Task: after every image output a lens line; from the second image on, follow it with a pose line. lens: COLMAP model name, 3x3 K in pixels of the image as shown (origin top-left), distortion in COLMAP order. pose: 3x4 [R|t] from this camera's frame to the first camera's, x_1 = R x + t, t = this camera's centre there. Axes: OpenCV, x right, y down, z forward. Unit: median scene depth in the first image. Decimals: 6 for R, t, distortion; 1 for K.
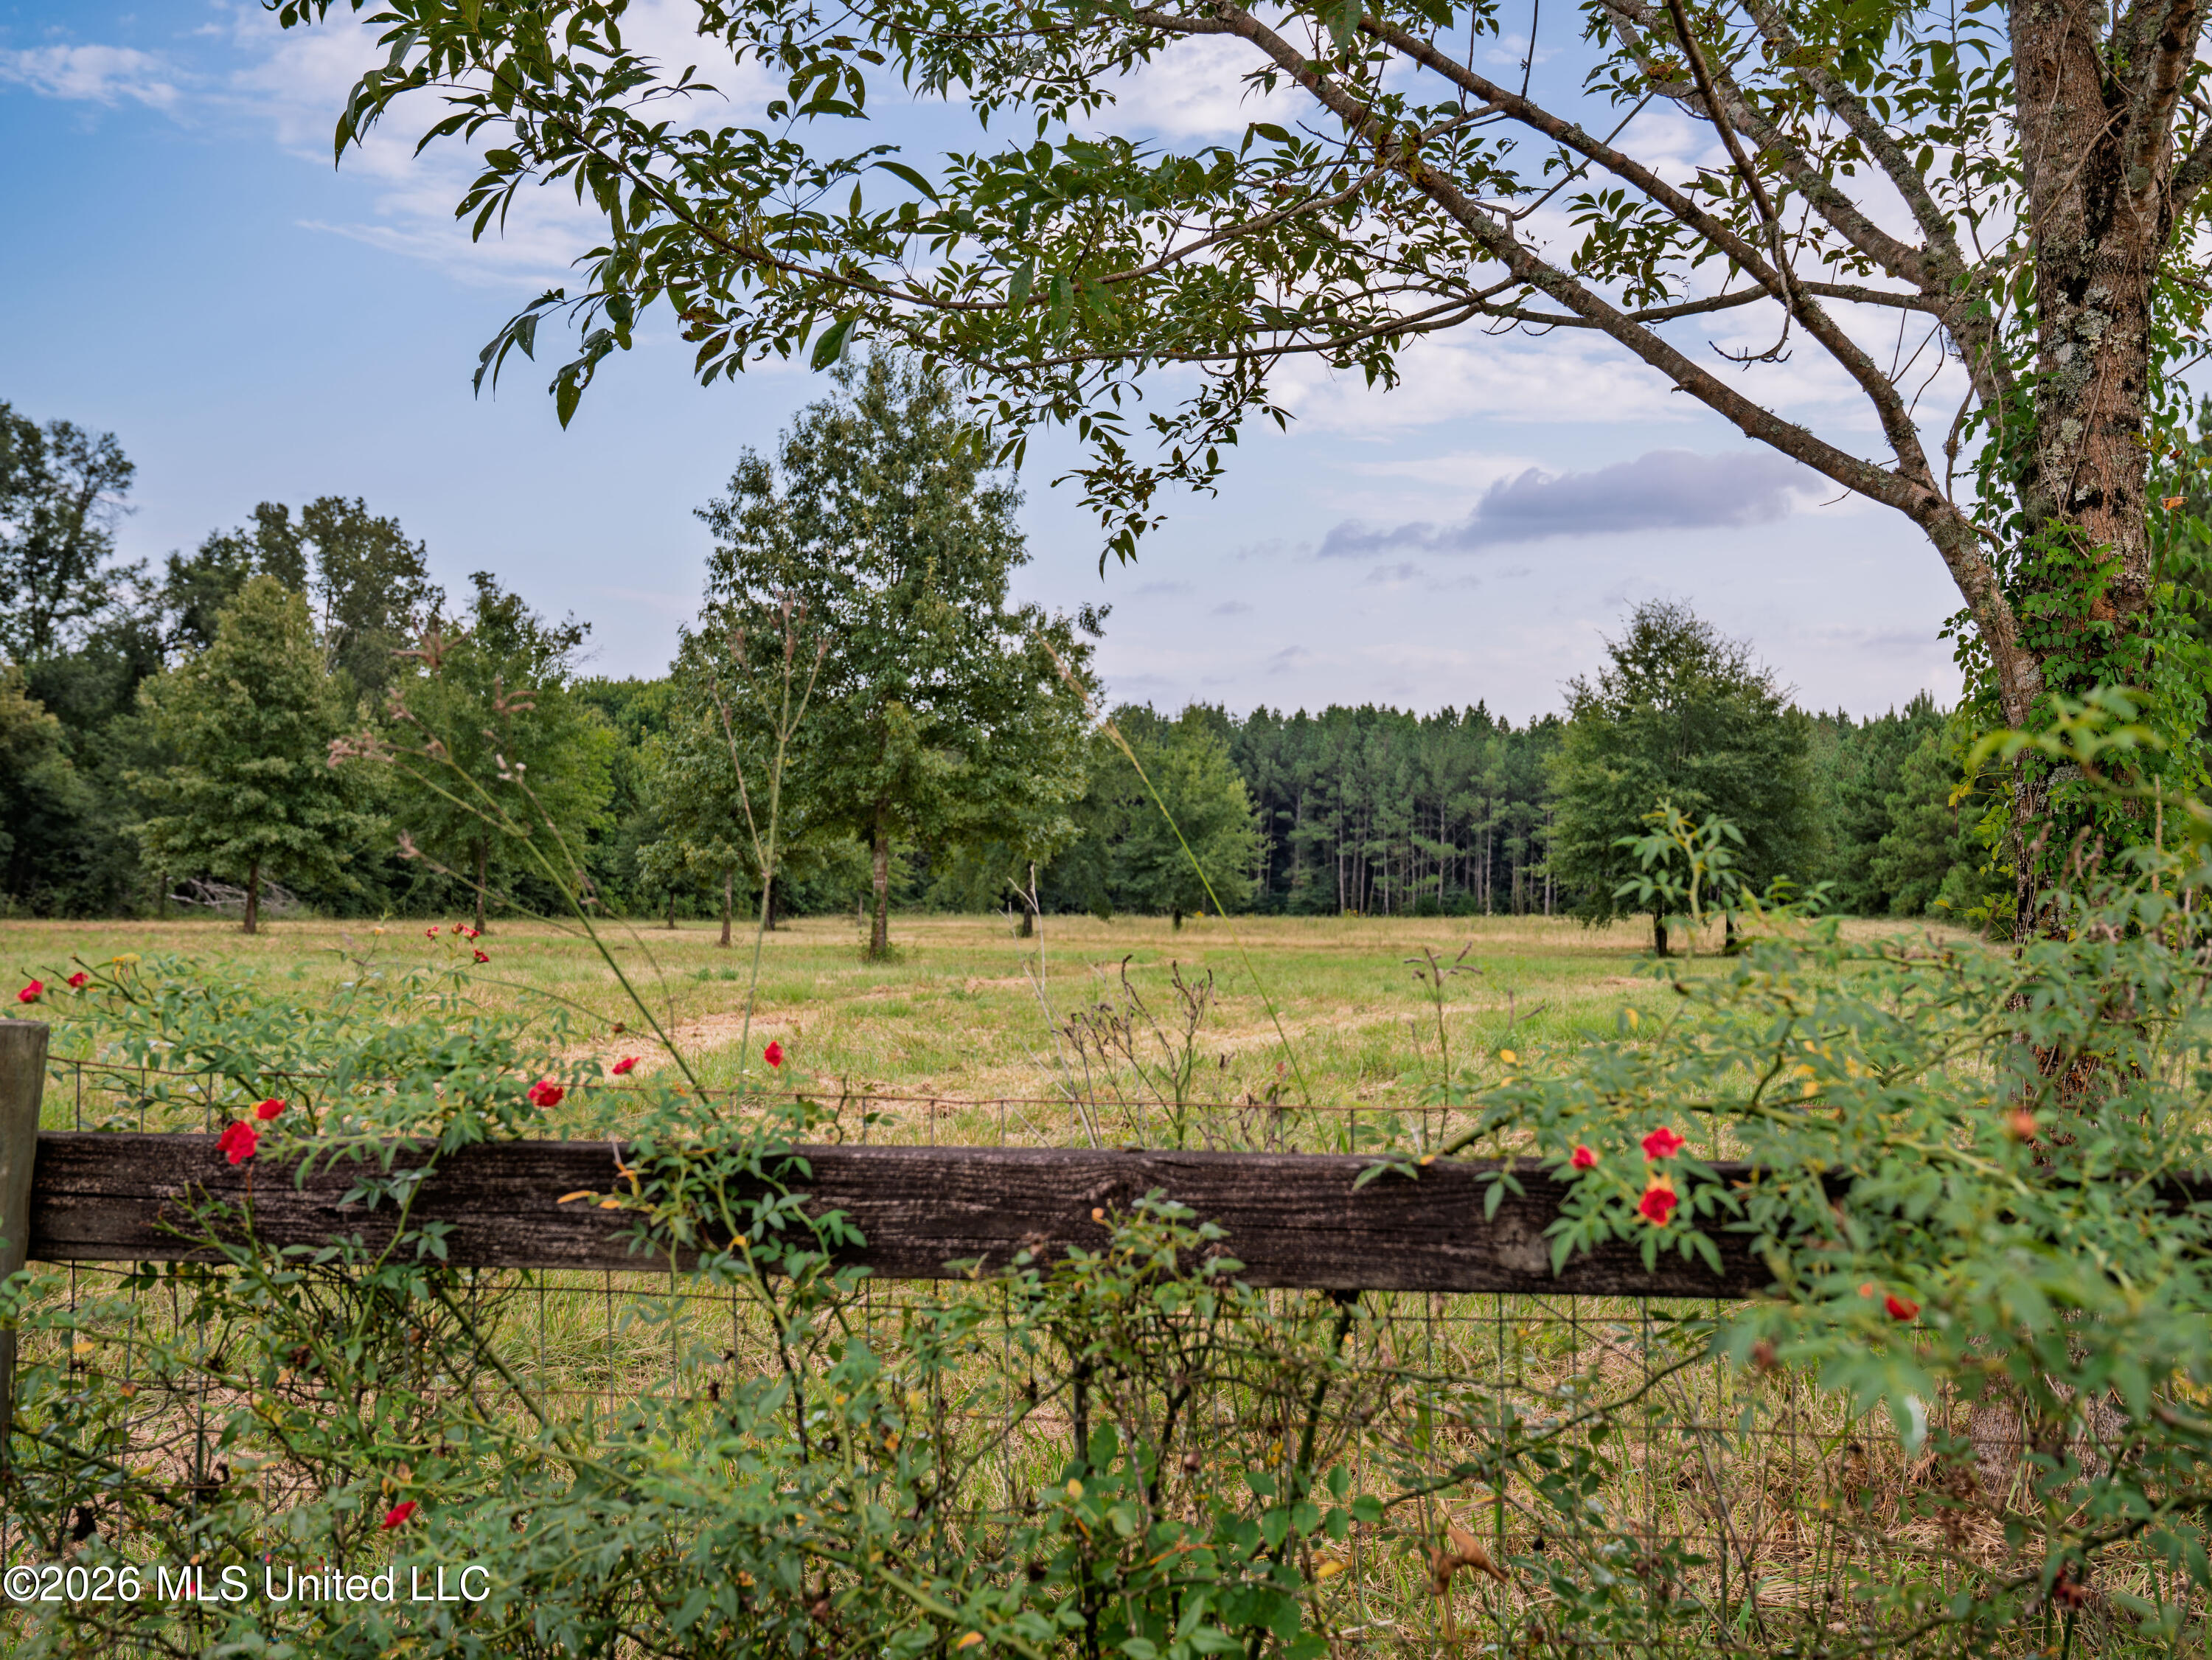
lens RADIAL K [[2490.6, 0, 1119.7], [0, 2490.6, 831.6], [0, 0, 1]] dist [0.062224, 0.000000]
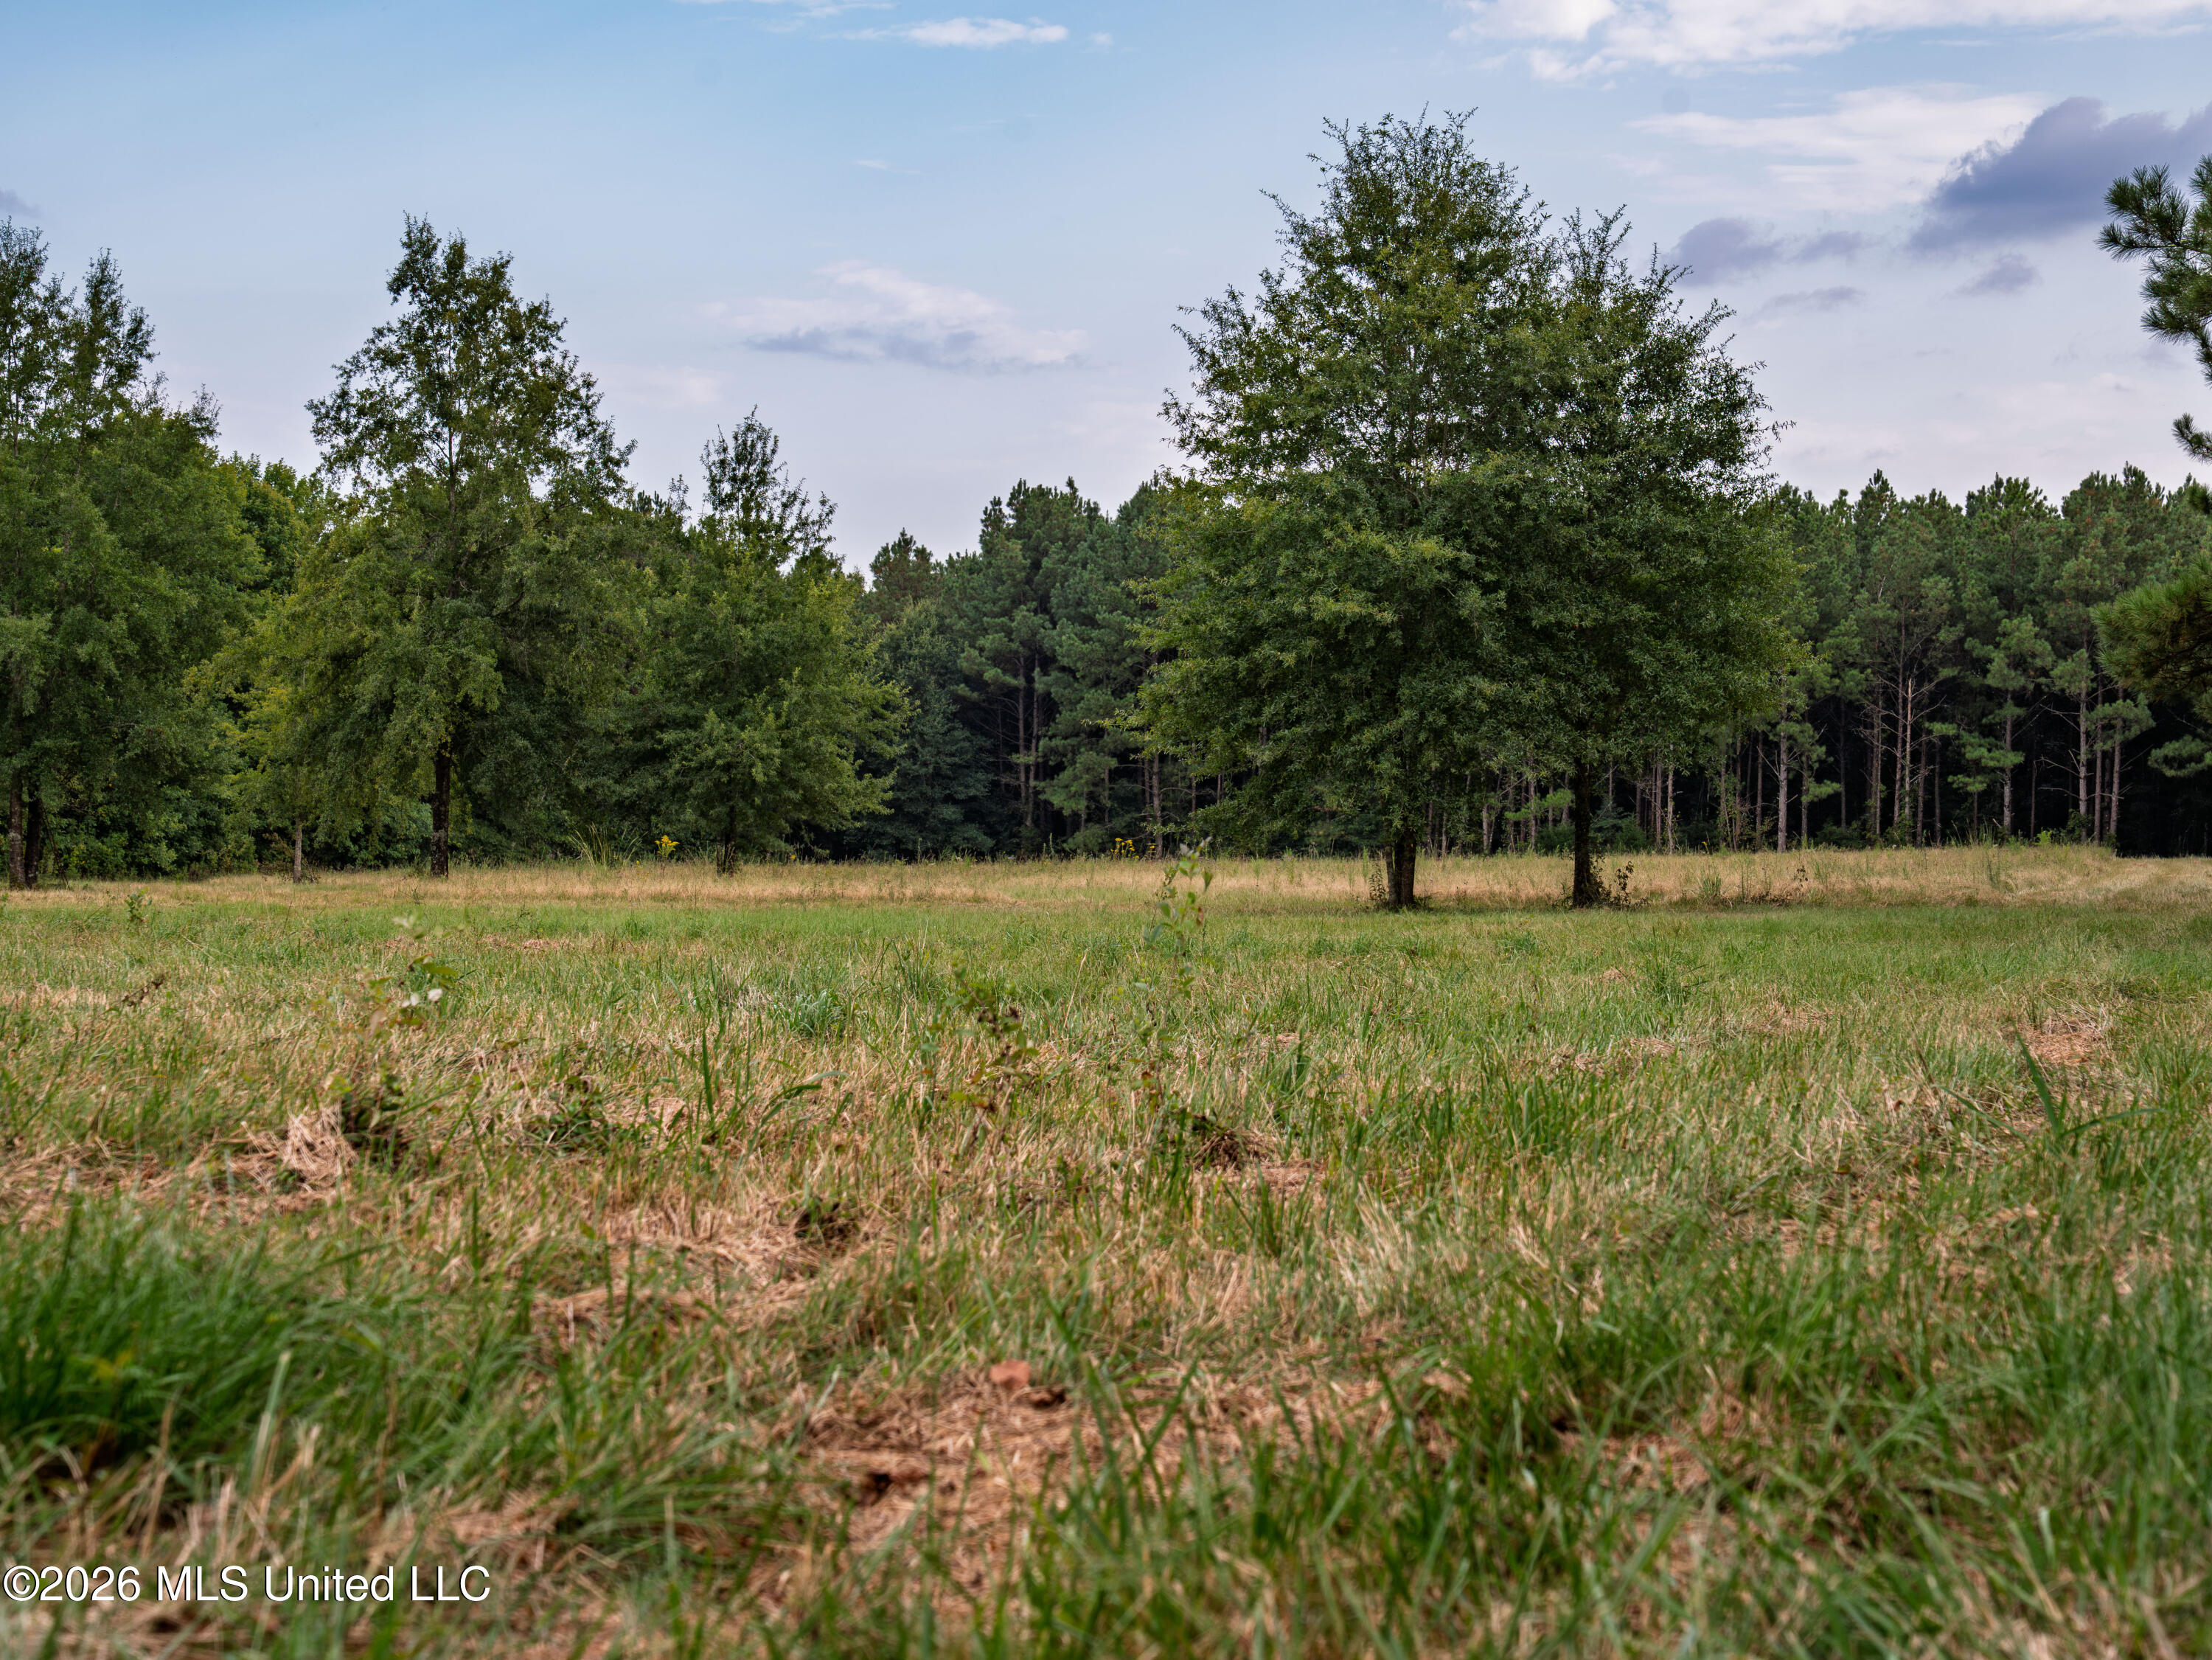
lens RADIAL K [[4209.2, 0, 1107.1], [0, 4209.2, 829.1], [0, 0, 1]] dist [0.312485, 0.000000]
pose [[0.998873, -0.006676, -0.046983, 0.103684], [0.007626, 0.999770, 0.020063, 0.009914], [0.046838, -0.020399, 0.998694, 0.121851]]
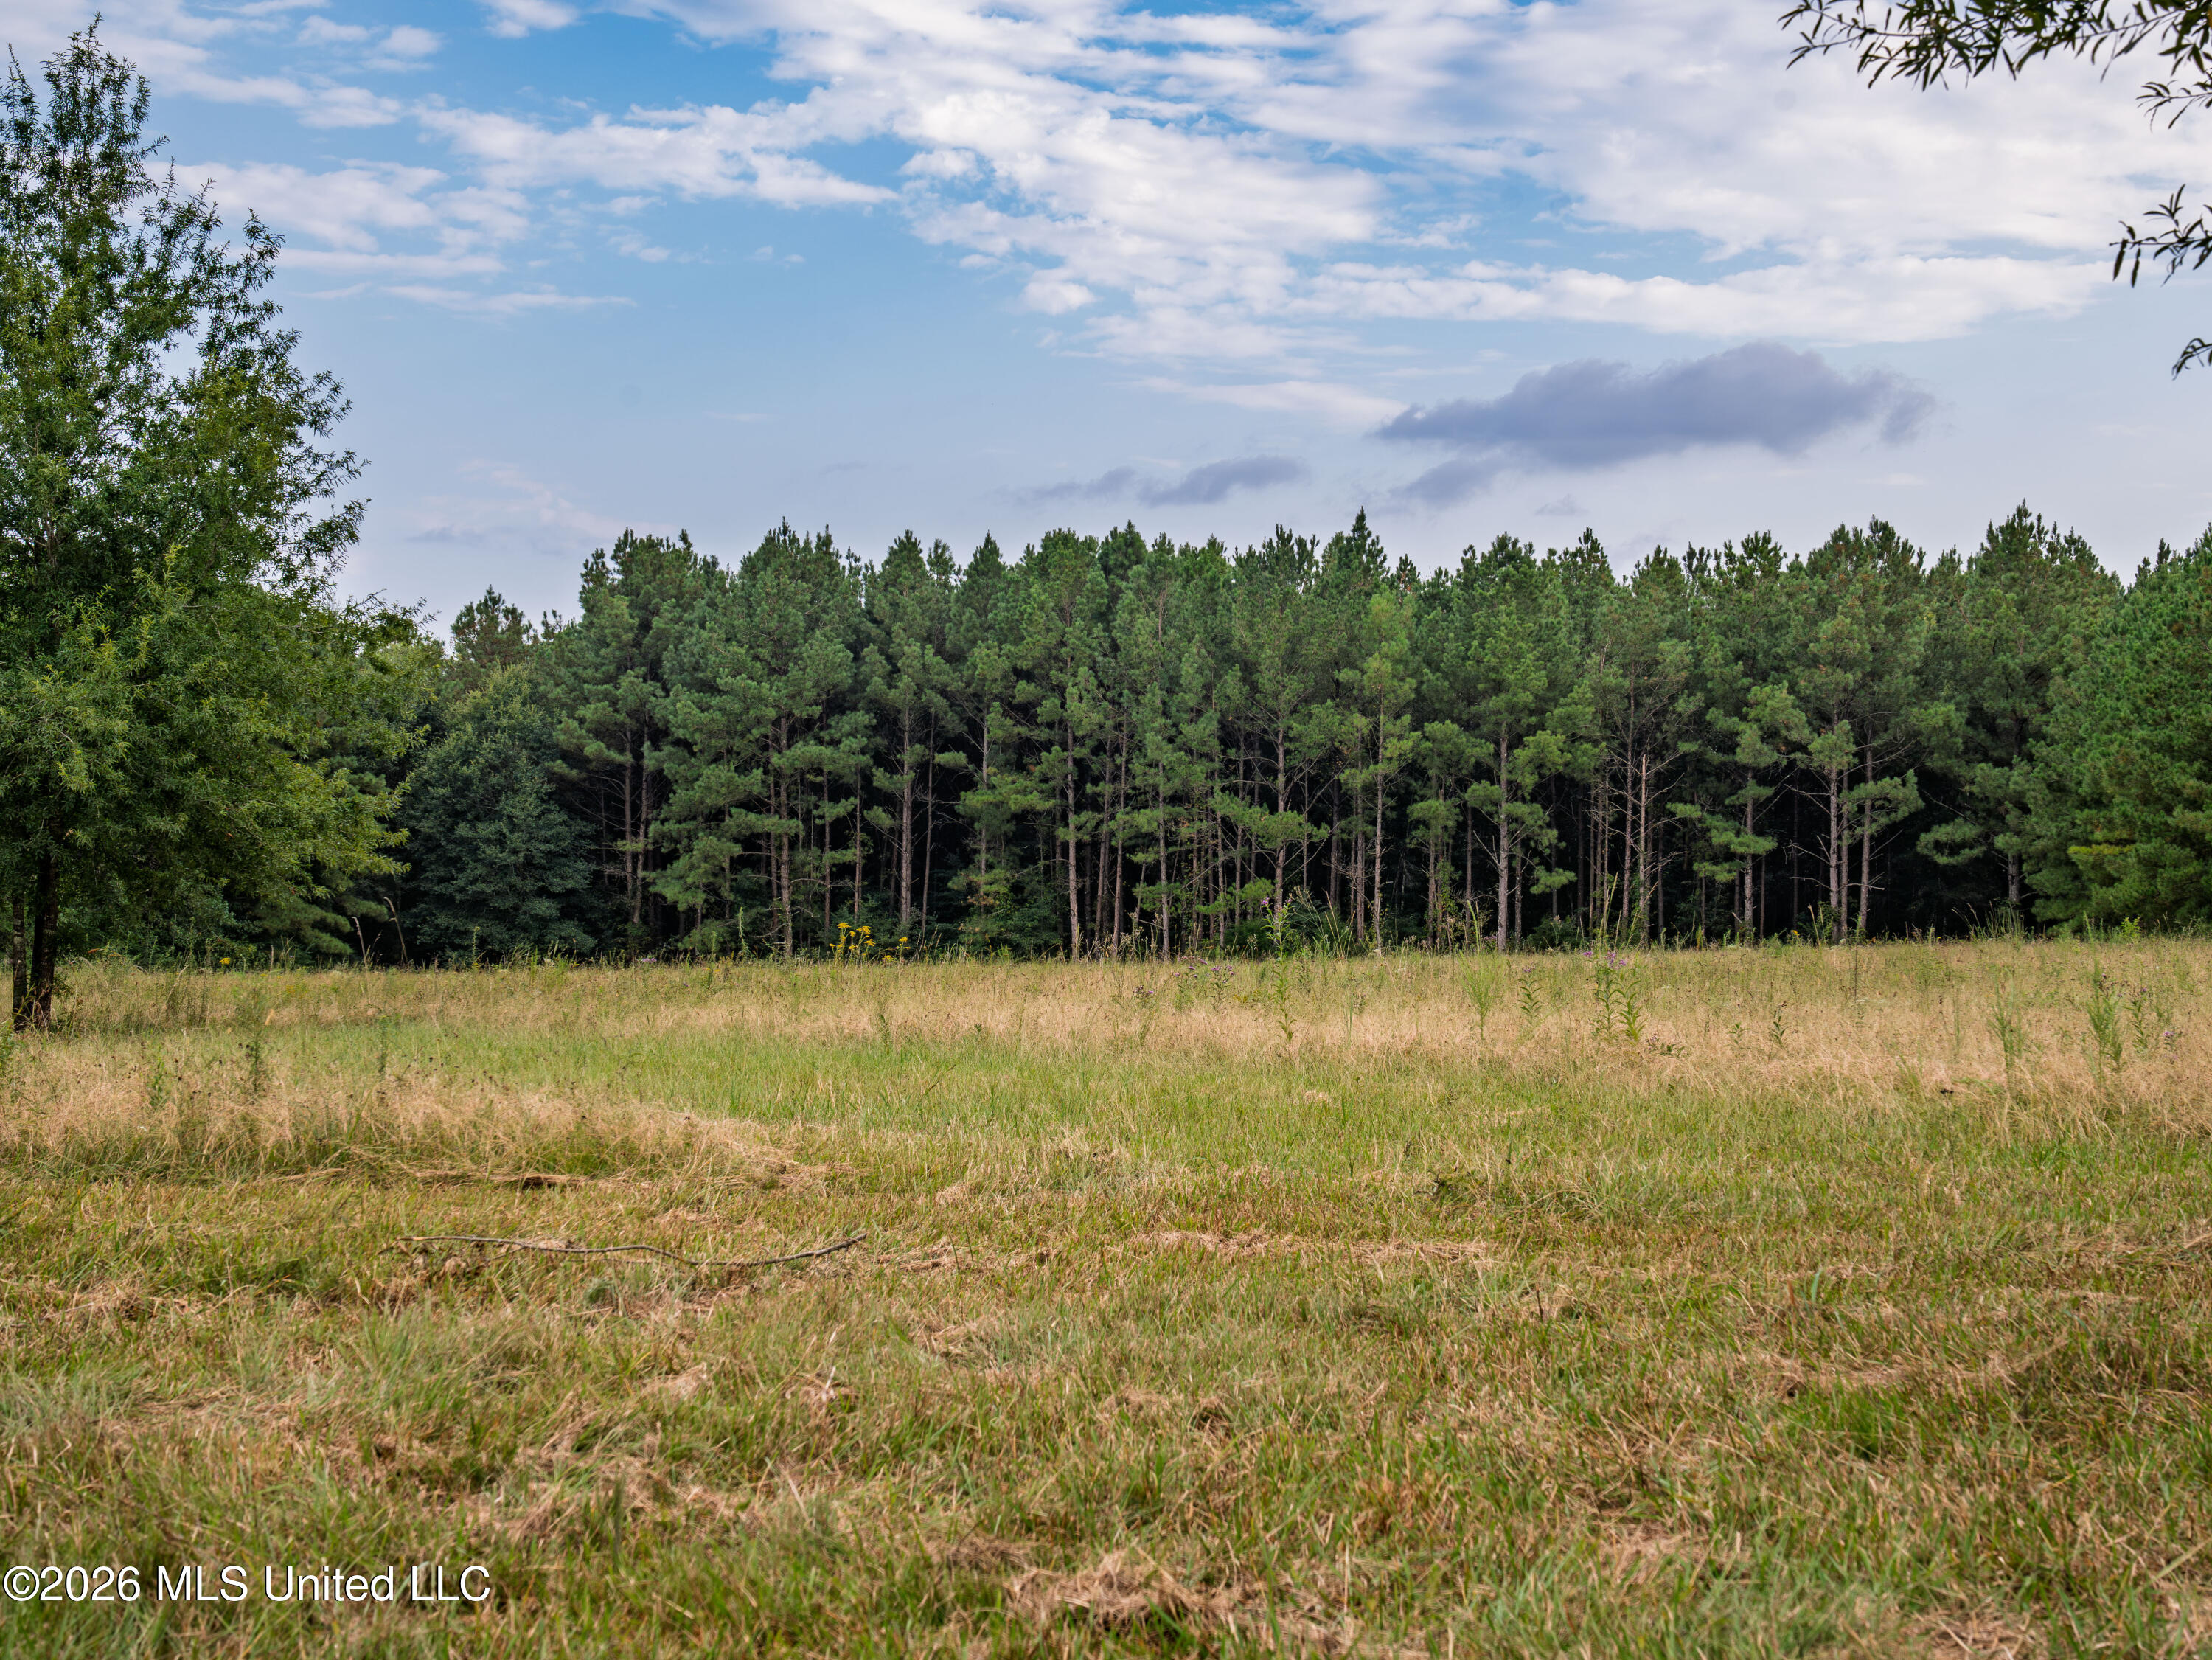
lens RADIAL K [[3545.2, 0, 1161.4], [0, 3545.2, 840.5], [0, 0, 1]] dist [0.251796, 0.000000]
pose [[0.996352, -0.006056, 0.085126, 0.074113], [0.006529, 0.999965, -0.005278, 0.019840], [-0.085091, 0.005815, 0.996356, 0.495271]]
